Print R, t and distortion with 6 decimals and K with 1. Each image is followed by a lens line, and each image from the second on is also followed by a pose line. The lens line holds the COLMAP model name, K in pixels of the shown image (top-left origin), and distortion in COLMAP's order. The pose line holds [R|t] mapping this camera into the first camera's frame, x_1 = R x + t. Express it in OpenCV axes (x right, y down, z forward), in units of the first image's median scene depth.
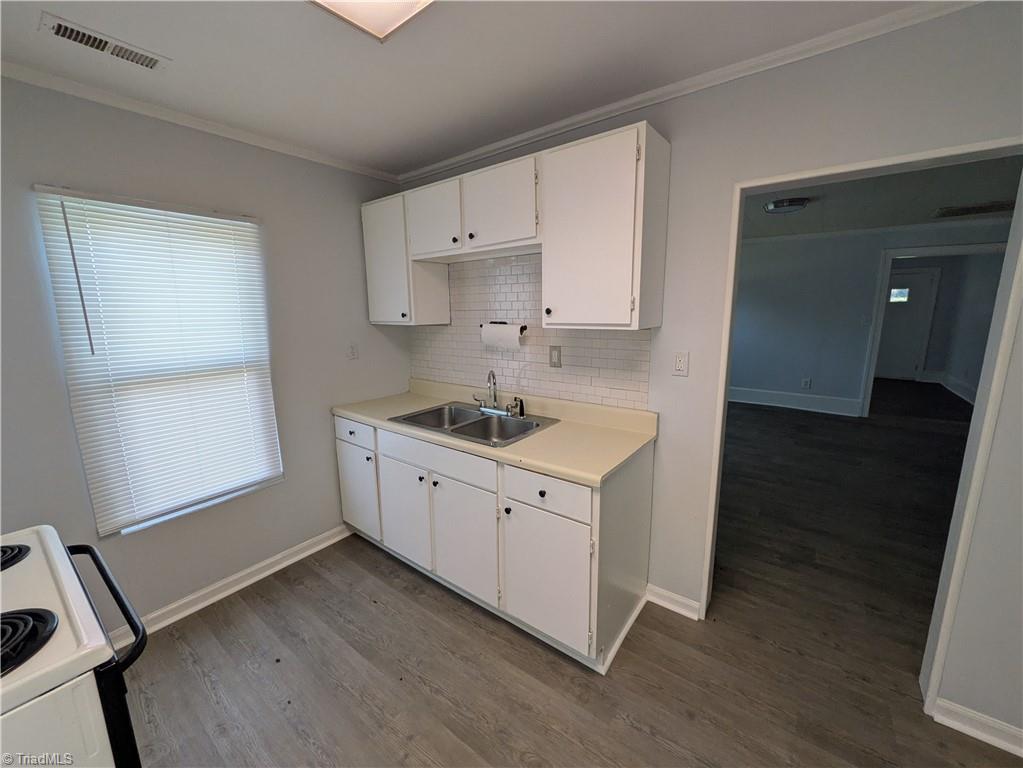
lens RADIAL K [[404.5, 0, 509.3], [0, 404.5, 382.5], [0, 0, 1]] dist [0.003799, -0.000044]
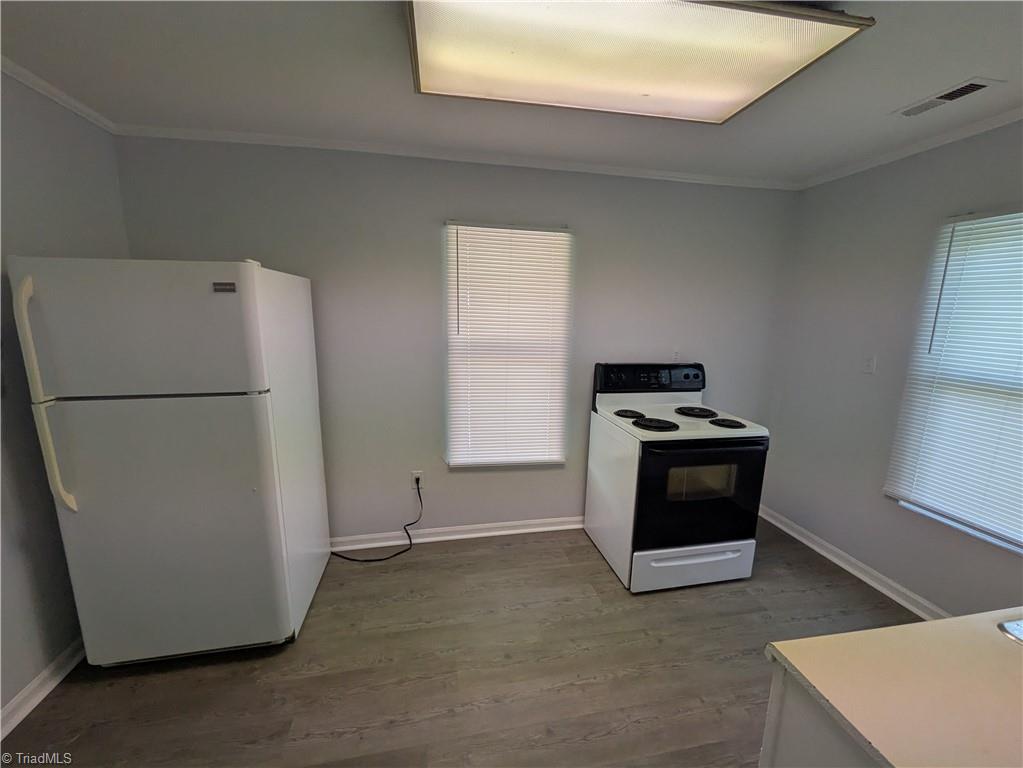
lens RADIAL K [[404.5, 0, 514.3], [0, 404.5, 386.2], [0, 0, 1]] dist [0.003799, -0.000044]
pose [[-0.662760, 0.144867, -0.734686, 0.677664], [-0.144294, 0.938016, 0.315128, -0.176654], [0.734799, 0.314865, -0.600776, 0.836257]]
